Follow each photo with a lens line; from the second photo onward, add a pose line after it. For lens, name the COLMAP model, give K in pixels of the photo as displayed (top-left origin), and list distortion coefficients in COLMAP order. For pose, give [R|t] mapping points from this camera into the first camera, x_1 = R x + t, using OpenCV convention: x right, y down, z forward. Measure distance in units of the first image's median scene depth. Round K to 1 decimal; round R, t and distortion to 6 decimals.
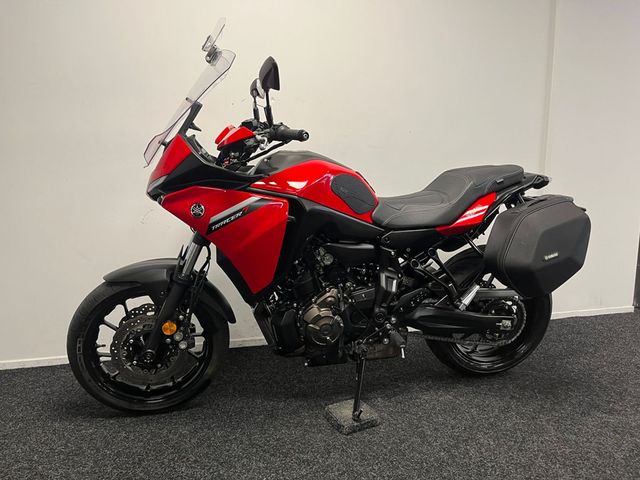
lens RADIAL K [[487.5, 0, 322.7], [0, 487.5, 239.5], [0, 0, 1]] dist [0.080421, -0.112645]
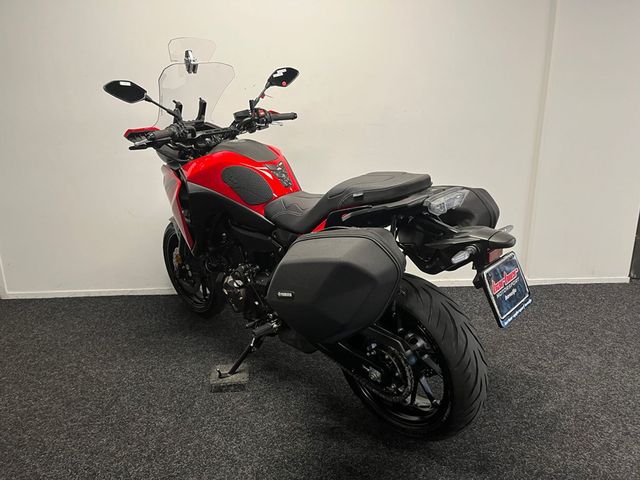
lens RADIAL K [[487.5, 0, 324.7], [0, 487.5, 241.9], [0, 0, 1]] dist [0.080421, -0.112645]
pose [[0.984926, 0.049635, -0.165702, 0.270673], [-0.030007, 0.992450, 0.118921, -0.070885], [0.170354, -0.112156, 0.978979, -0.197412]]
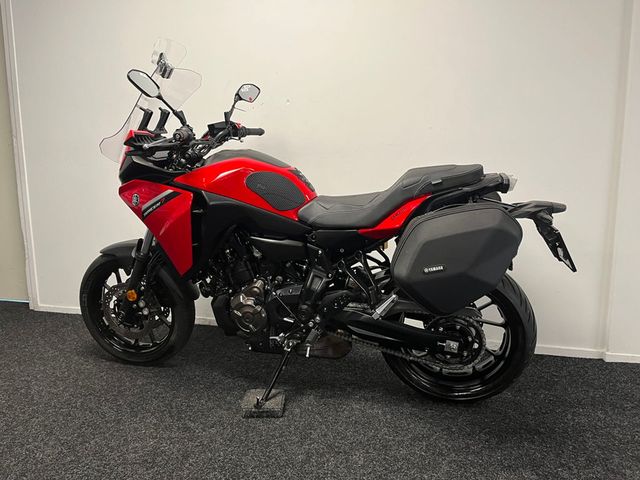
lens RADIAL K [[487.5, 0, 318.9], [0, 487.5, 239.0], [0, 0, 1]] dist [0.080421, -0.112645]
pose [[0.881162, 0.077027, -0.466498, 0.602047], [-0.076650, 0.996861, 0.019817, -0.017843], [0.466560, 0.018294, 0.884300, 0.121612]]
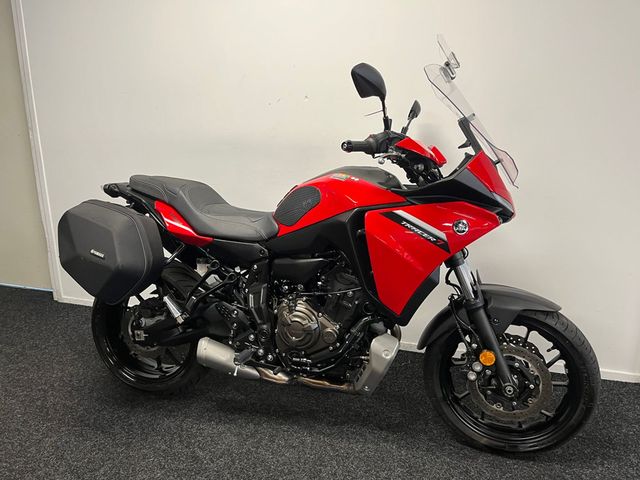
lens RADIAL K [[487.5, 0, 315.3], [0, 487.5, 237.9], [0, 0, 1]] dist [0.080421, -0.112645]
pose [[0.844521, 0.132000, -0.518999, 0.585509], [-0.083535, 0.989753, 0.115802, -0.153456], [0.528966, -0.054443, 0.846895, 0.199733]]
